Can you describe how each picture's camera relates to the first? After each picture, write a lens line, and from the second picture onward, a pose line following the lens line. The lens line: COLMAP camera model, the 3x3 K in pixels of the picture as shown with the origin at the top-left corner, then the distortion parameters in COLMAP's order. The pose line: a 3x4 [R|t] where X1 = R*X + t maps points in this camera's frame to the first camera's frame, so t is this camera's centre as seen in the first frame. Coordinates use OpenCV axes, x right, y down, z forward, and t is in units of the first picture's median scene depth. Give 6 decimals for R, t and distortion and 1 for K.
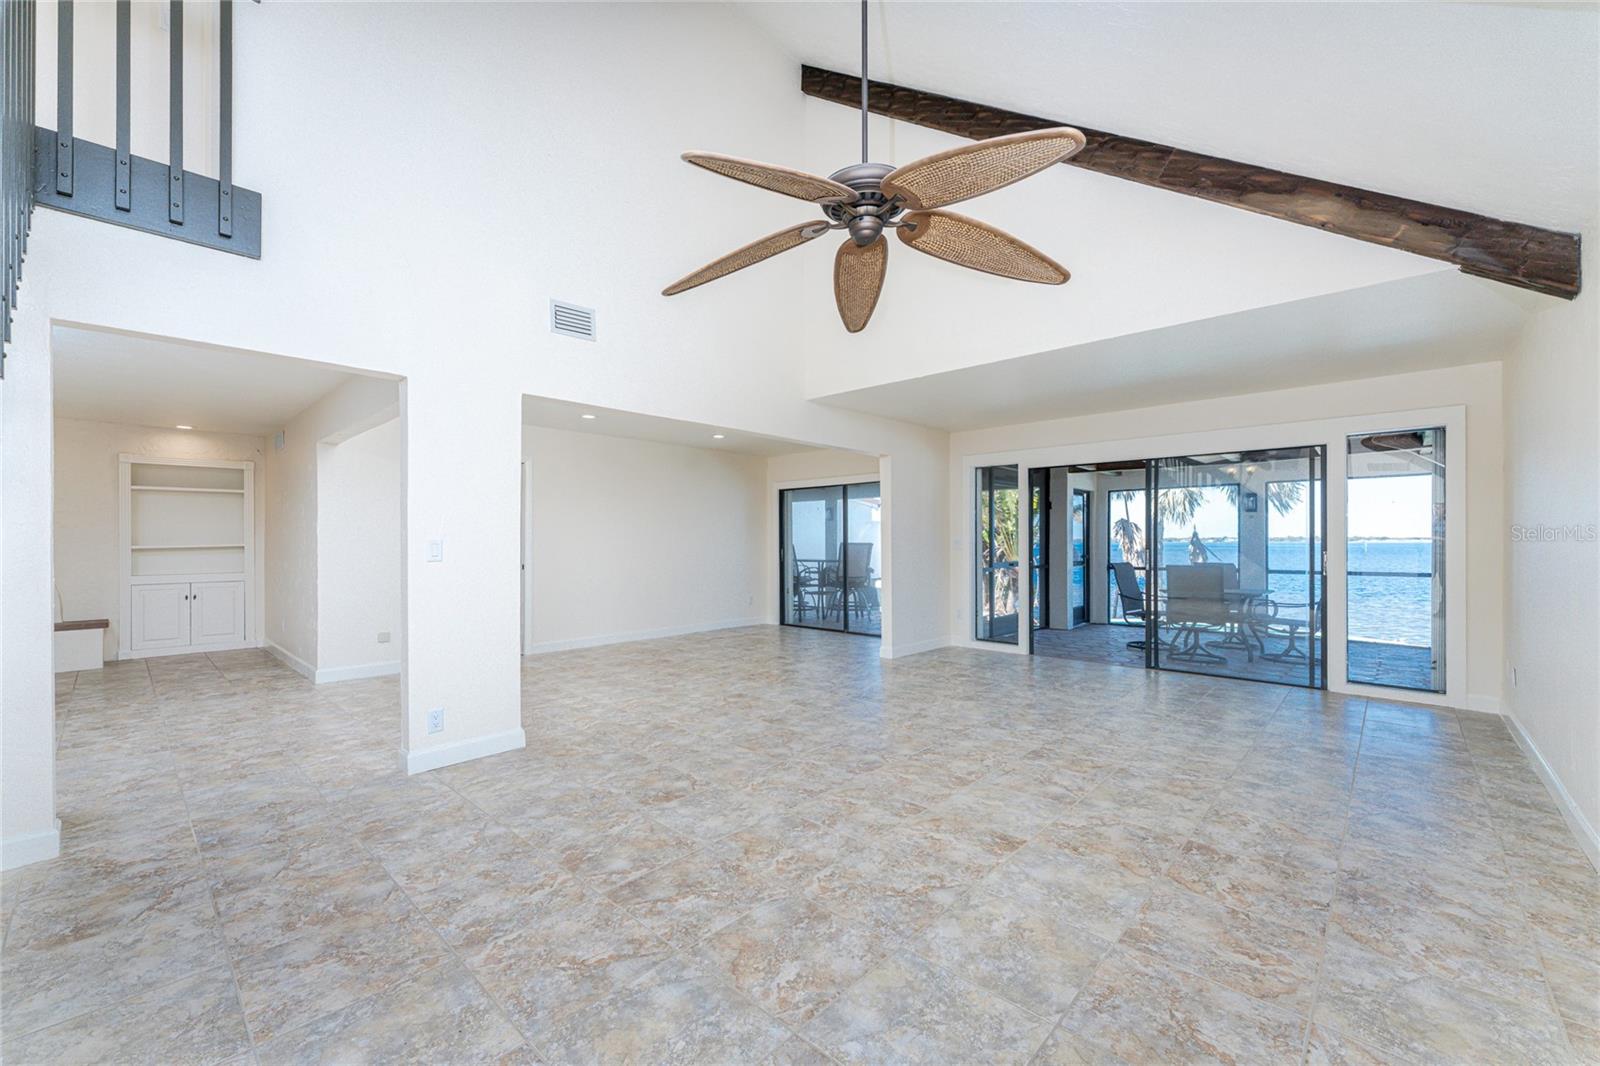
lens RADIAL K [[636.4, 0, 804.4], [0, 636.4, 534.8], [0, 0, 1]] dist [-0.001386, -0.000304]
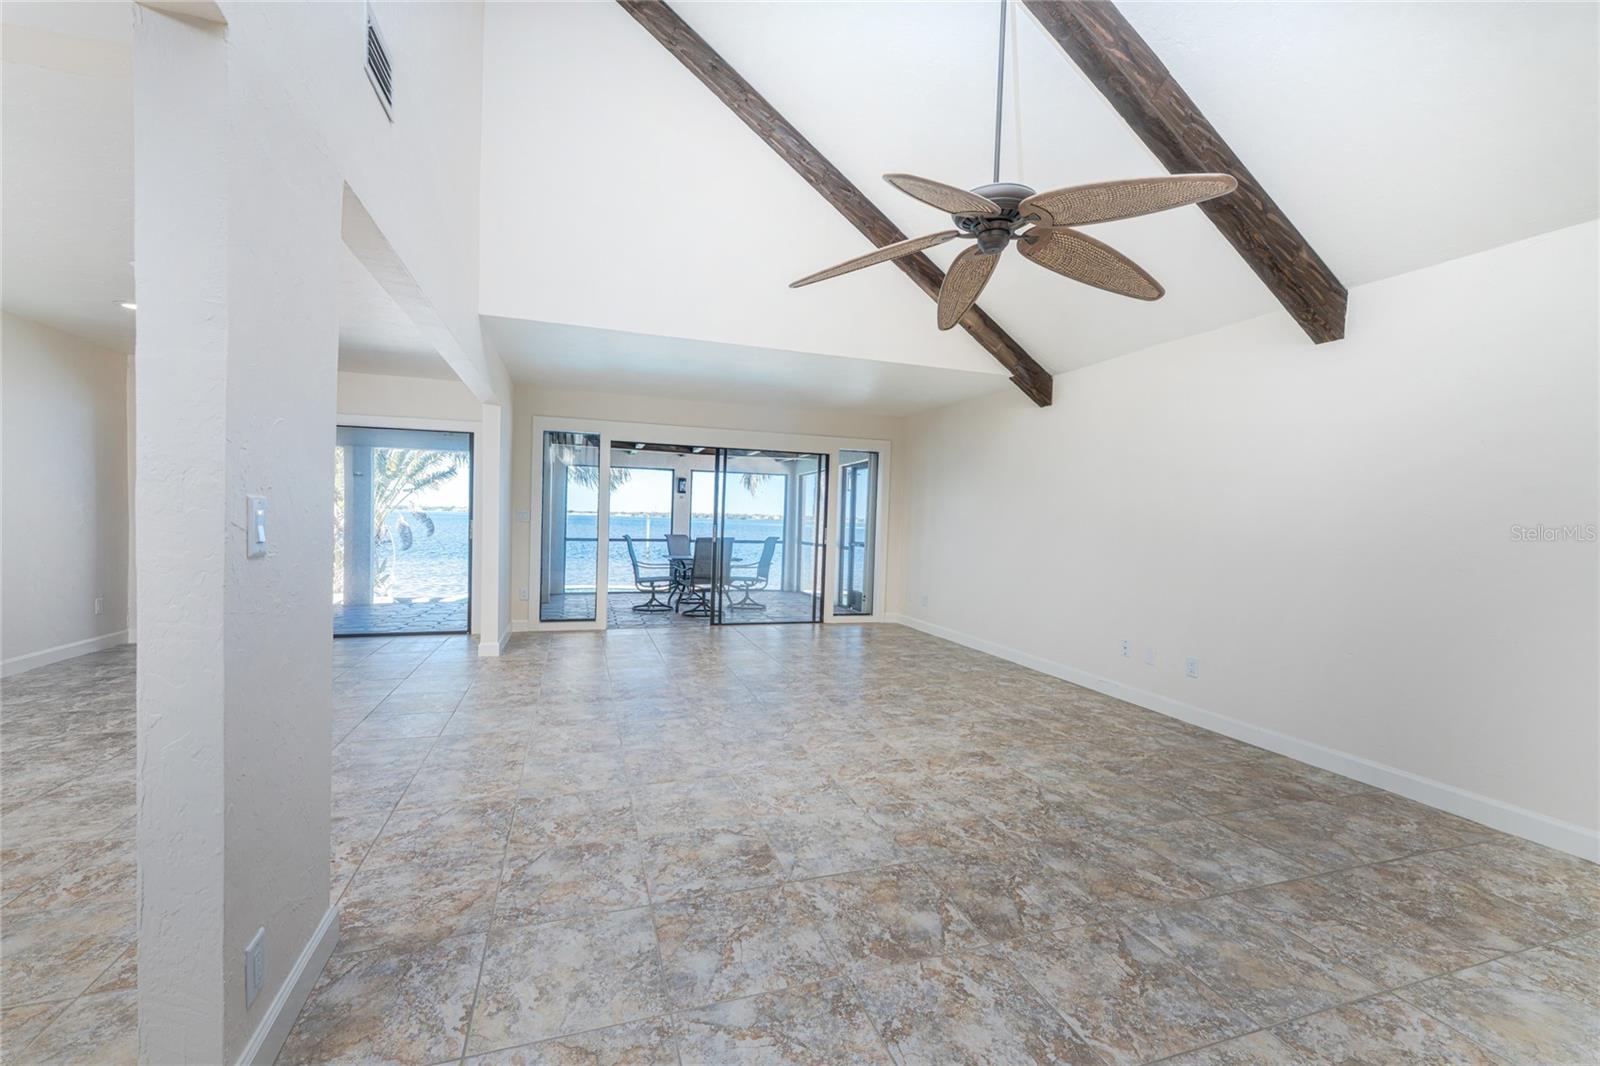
lens RADIAL K [[636.4, 0, 796.5], [0, 636.4, 539.8], [0, 0, 1]] dist [-0.001386, -0.000304]
pose [[0.492477, -0.013683, 0.870218, -0.876111], [-0.037367, 0.998622, 0.036850, 0.004497], [-0.869523, -0.050665, 0.491287, 0.622838]]
